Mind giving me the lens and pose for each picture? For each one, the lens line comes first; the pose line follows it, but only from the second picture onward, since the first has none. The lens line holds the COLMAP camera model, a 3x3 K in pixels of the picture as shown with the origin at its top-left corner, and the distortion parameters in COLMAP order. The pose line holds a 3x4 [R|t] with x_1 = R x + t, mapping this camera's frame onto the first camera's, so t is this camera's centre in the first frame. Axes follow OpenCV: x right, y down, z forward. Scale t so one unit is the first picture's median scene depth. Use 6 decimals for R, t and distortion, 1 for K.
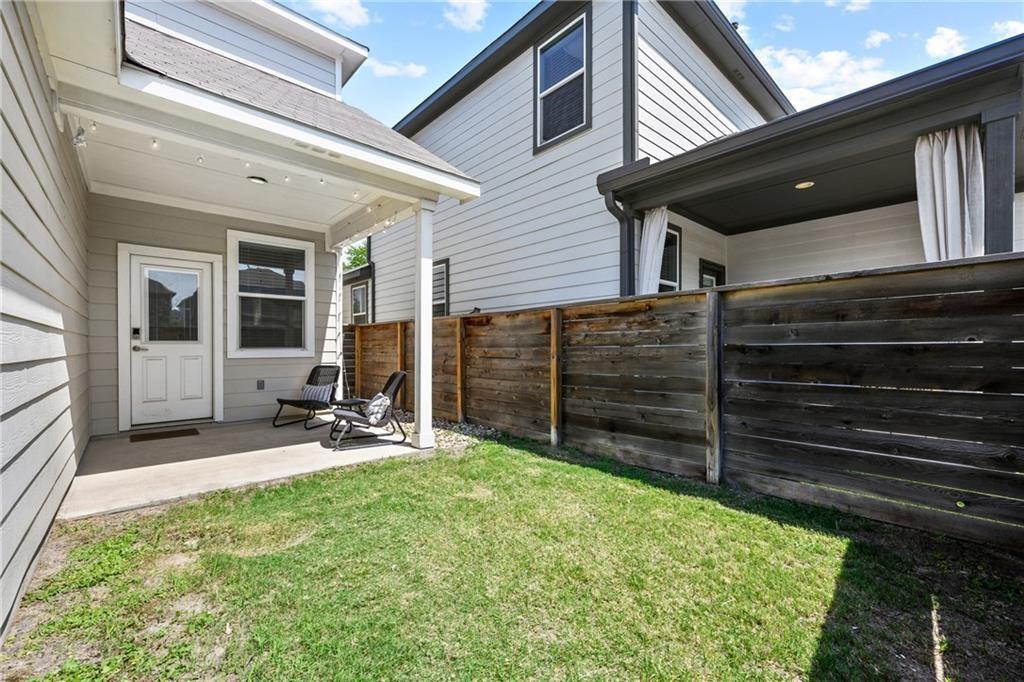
lens RADIAL K [[411.1, 0, 509.7], [0, 411.1, 347.1], [0, 0, 1]] dist [-0.004662, -0.000009]
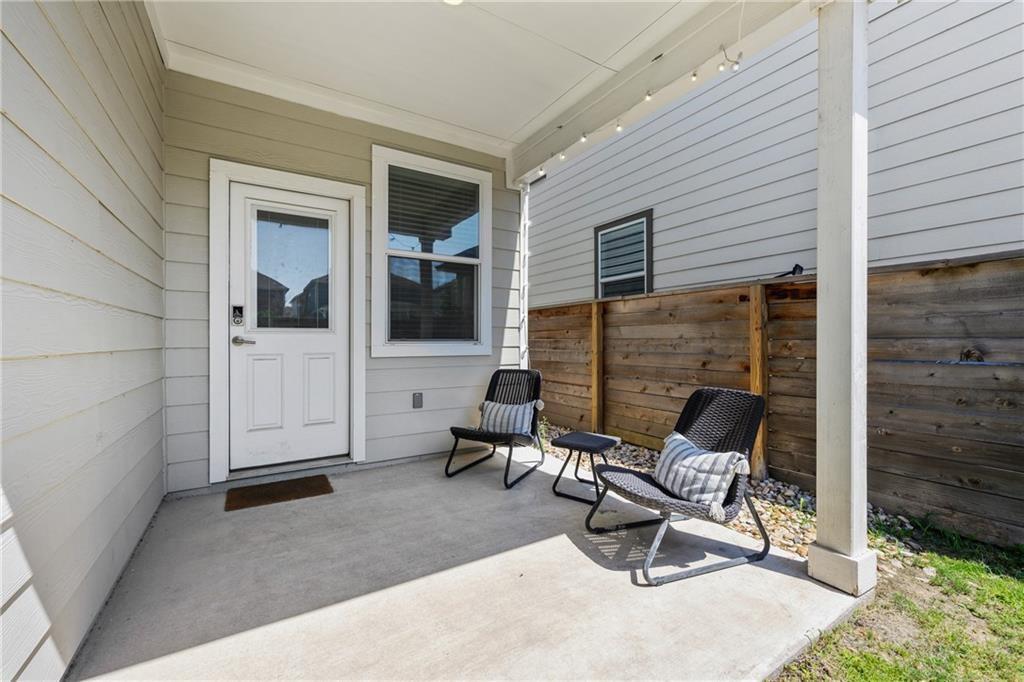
lens RADIAL K [[411.1, 0, 513.6], [0, 411.1, 339.1], [0, 0, 1]] dist [-0.004662, -0.000009]
pose [[0.983683, -0.000013, -0.179909, -0.355018], [-0.001349, 0.999971, -0.007453, 0.004616], [0.179904, 0.007574, 0.983655, 0.419915]]
